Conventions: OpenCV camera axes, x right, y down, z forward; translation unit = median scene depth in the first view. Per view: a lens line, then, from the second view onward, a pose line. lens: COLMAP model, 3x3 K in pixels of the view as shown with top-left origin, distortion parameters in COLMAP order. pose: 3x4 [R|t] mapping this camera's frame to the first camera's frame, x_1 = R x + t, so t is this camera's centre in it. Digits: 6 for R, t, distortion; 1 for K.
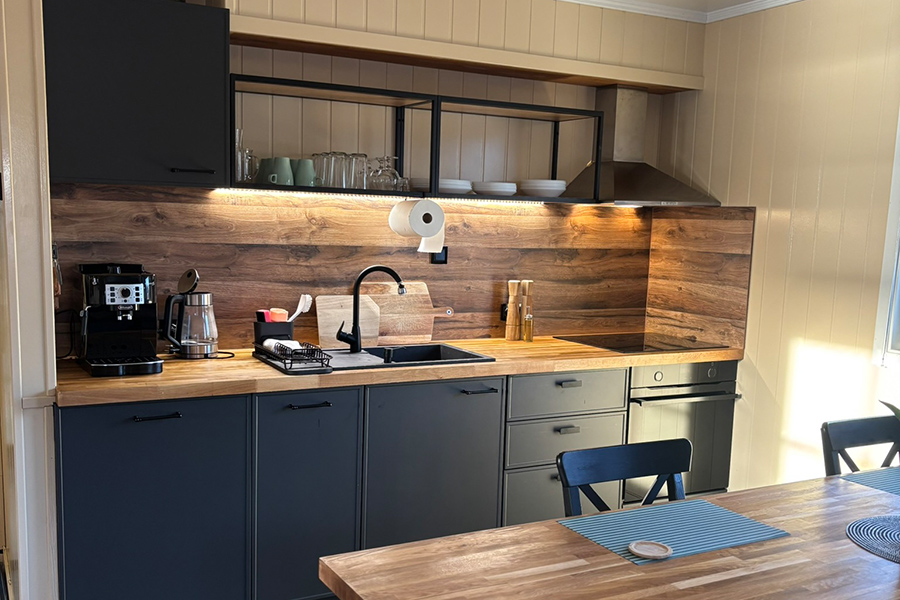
lens RADIAL K [[881.4, 0, 432.9], [0, 881.4, 344.7], [0, 0, 1]] dist [0.050284, -0.035361]
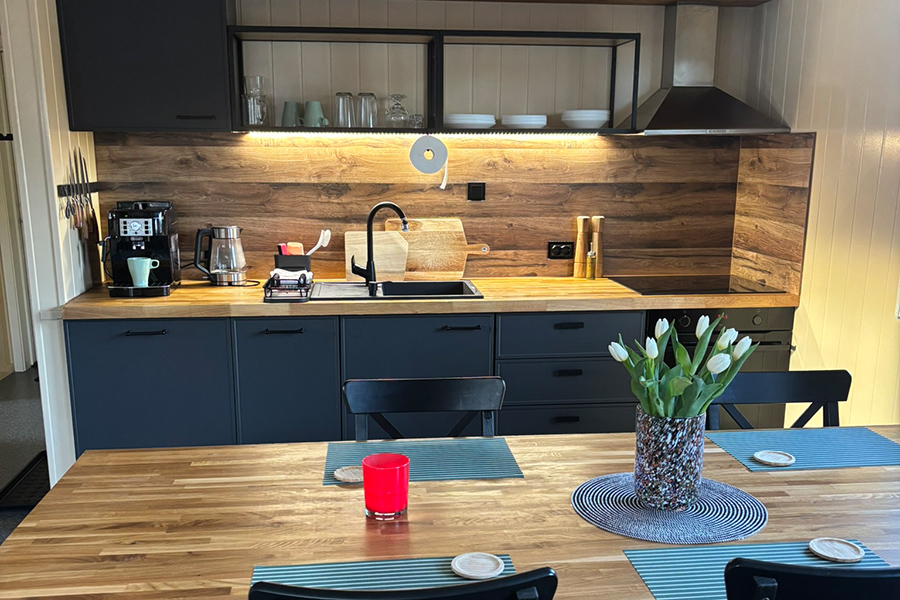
lens RADIAL K [[881.4, 0, 418.5], [0, 881.4, 347.8], [0, 0, 1]] dist [0.050284, -0.035361]
pose [[0.930611, 0.055464, -0.361782, 0.316180], [-0.029566, 0.996613, 0.076738, 0.000206], [0.364813, -0.060717, 0.929099, 0.032865]]
